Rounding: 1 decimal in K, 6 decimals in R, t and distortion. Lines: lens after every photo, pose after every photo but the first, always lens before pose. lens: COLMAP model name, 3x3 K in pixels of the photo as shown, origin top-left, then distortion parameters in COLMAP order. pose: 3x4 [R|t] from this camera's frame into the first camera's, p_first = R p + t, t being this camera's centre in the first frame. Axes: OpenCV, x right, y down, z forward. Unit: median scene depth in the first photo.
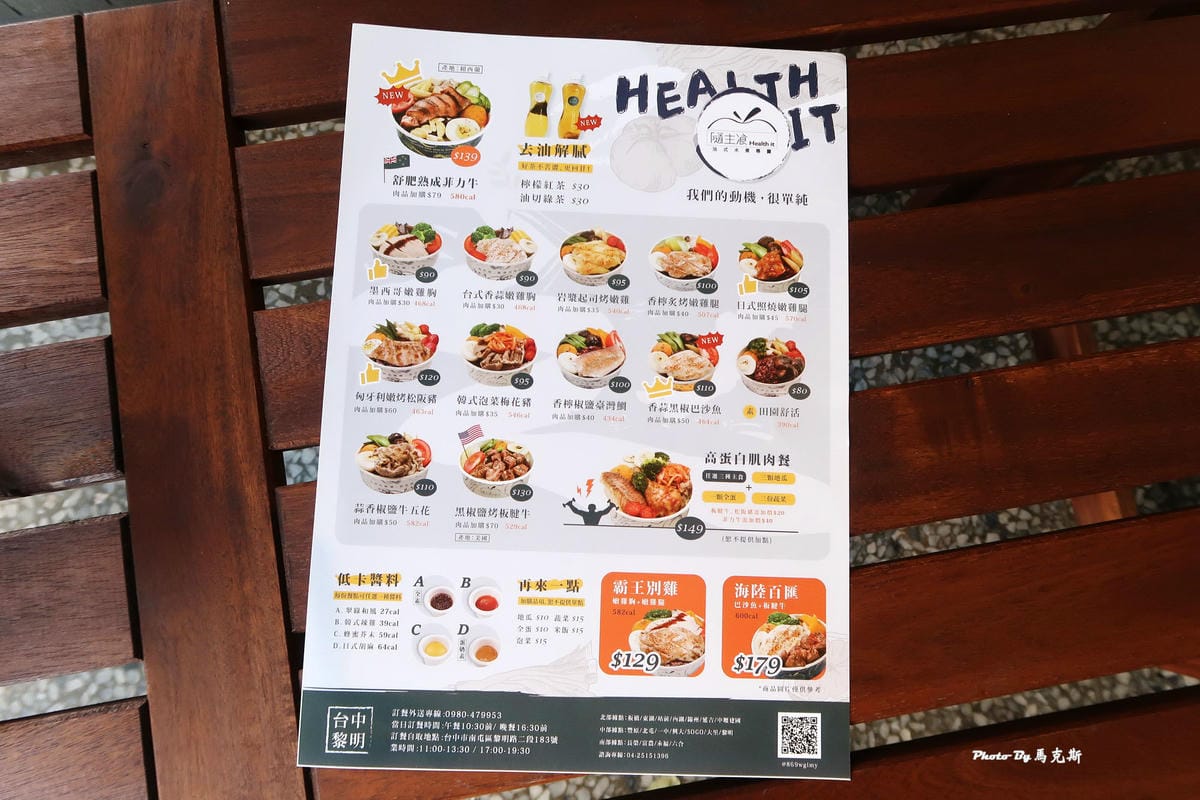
lens RADIAL K [[837.9, 0, 586.6], [0, 837.9, 390.4], [0, 0, 1]] dist [-0.011408, 0.004455]
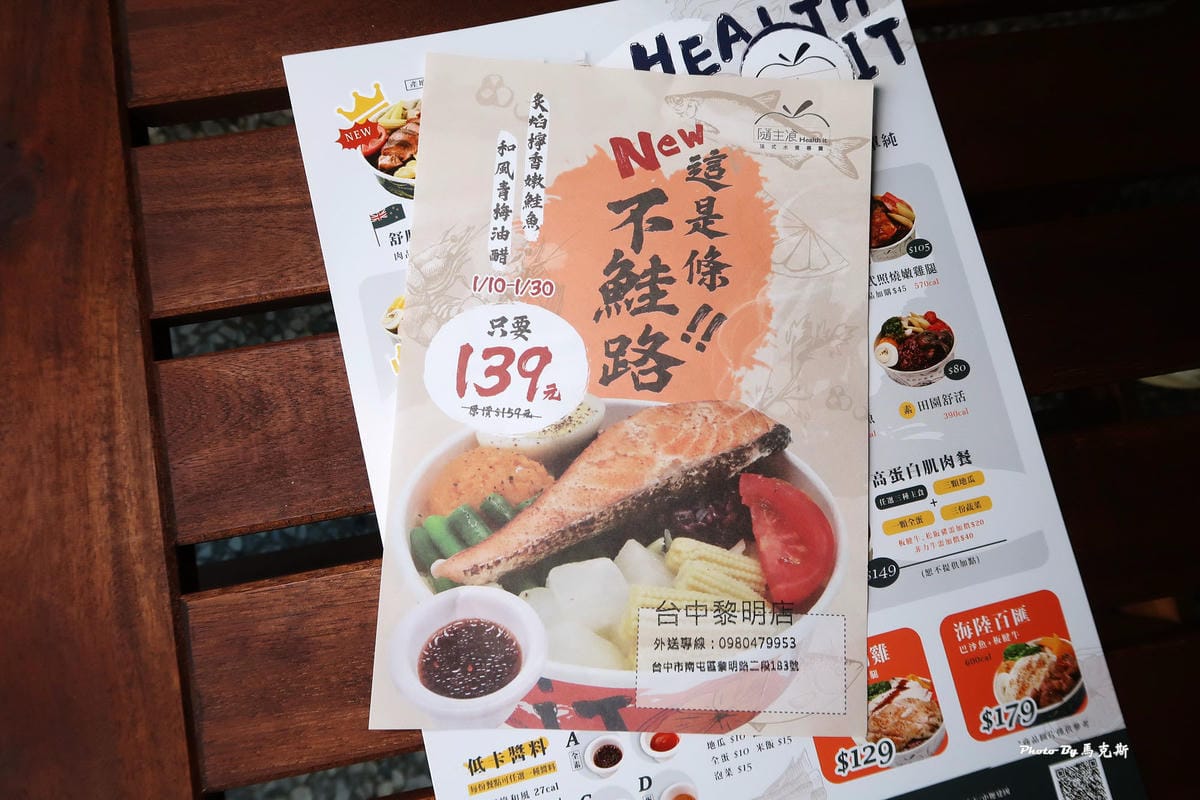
lens RADIAL K [[837.9, 0, 586.6], [0, 837.9, 390.4], [0, 0, 1]] dist [-0.011408, 0.004455]
pose [[0.962674, -0.259677, 0.076334, -0.158085], [0.259705, 0.965639, 0.009740, -0.081101], [-0.076240, 0.010448, 0.997035, 0.227095]]
